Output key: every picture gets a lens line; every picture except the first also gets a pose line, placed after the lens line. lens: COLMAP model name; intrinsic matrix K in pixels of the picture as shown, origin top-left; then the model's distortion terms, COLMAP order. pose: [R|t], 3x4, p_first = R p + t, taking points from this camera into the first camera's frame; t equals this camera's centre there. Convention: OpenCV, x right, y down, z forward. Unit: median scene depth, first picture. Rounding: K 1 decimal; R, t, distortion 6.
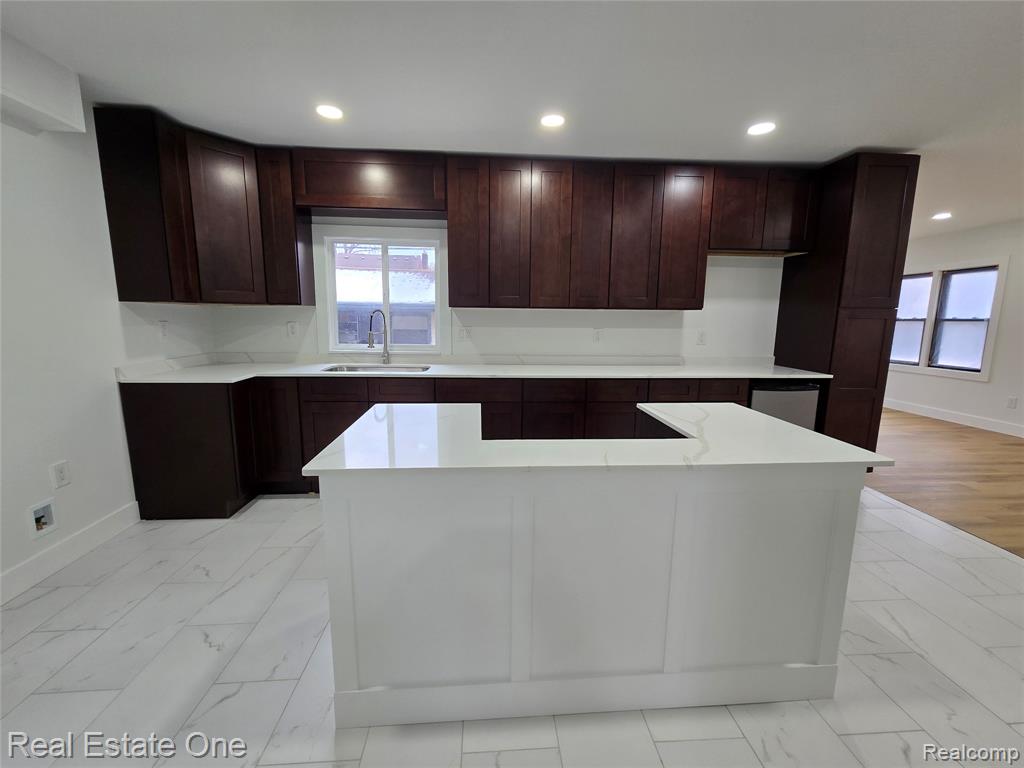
lens RADIAL K [[418.5, 0, 509.6], [0, 418.5, 379.6], [0, 0, 1]] dist [0.000204, 0.001229]
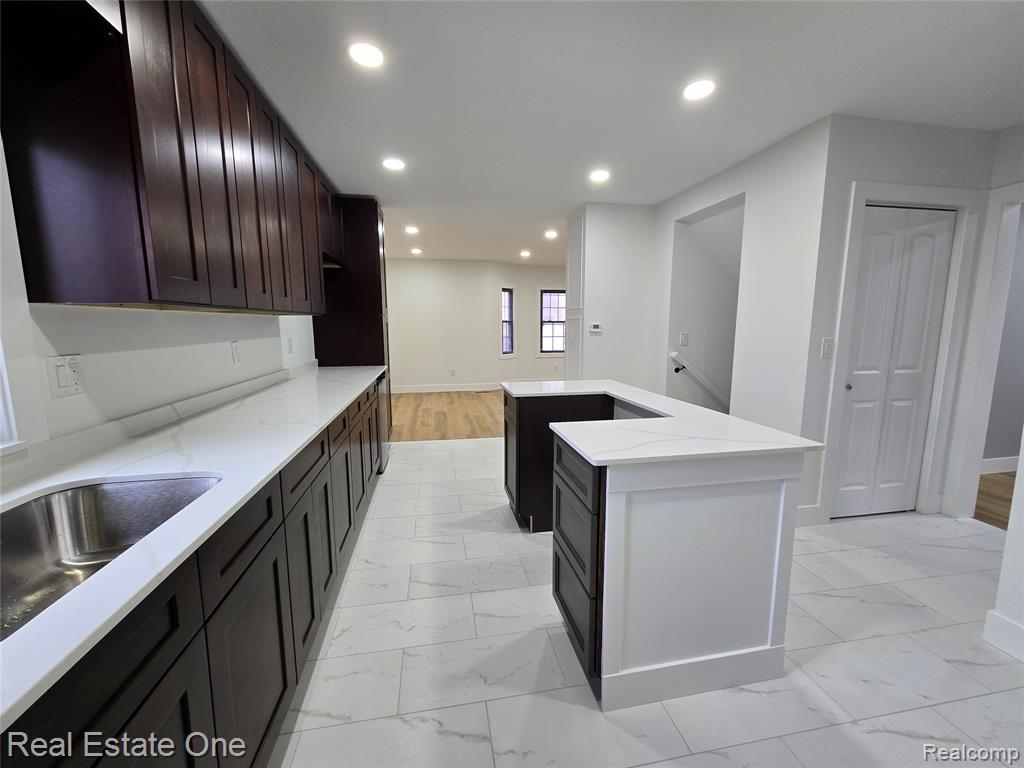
lens RADIAL K [[418.5, 0, 513.4], [0, 418.5, 385.7], [0, 0, 1]] dist [0.000204, 0.001229]
pose [[-0.118464, -0.154751, 0.980825, -0.528740], [0.155086, 0.972775, 0.172212, -0.105410], [-0.980773, 0.172513, -0.091239, 0.670184]]
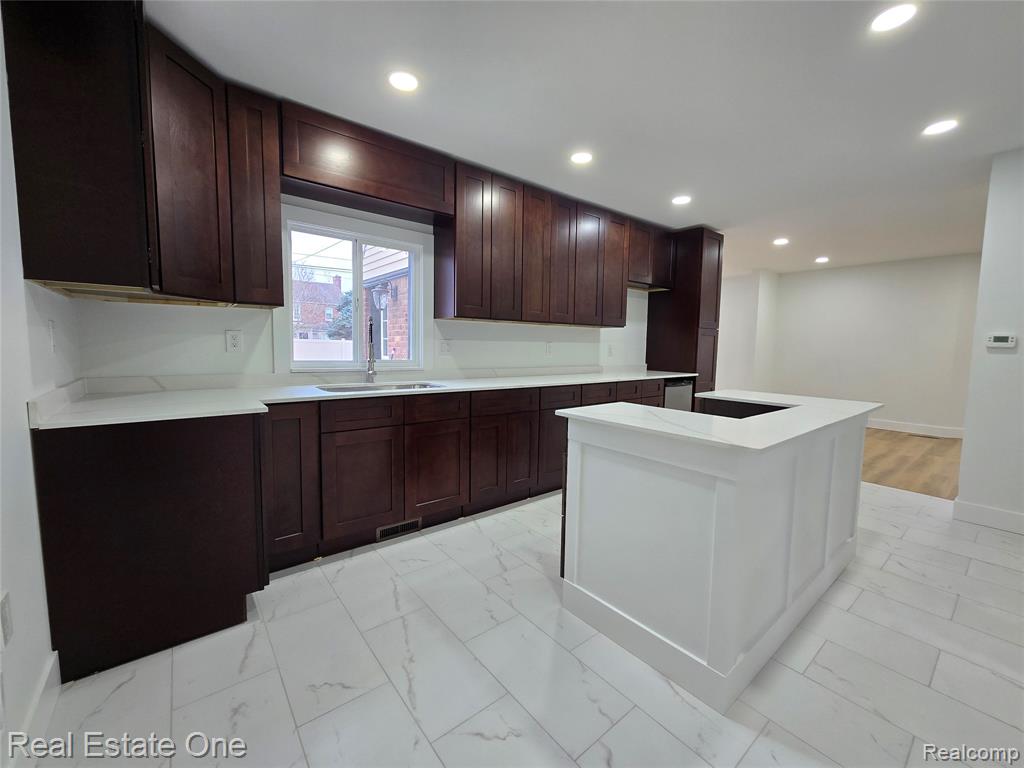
lens RADIAL K [[418.5, 0, 510.2], [0, 418.5, 379.9], [0, 0, 1]] dist [0.000204, 0.001229]
pose [[0.819968, -0.046105, 0.570550, -0.543750], [0.079659, 0.996243, -0.033979, 0.007341], [-0.566839, 0.073311, 0.820560, 0.158351]]
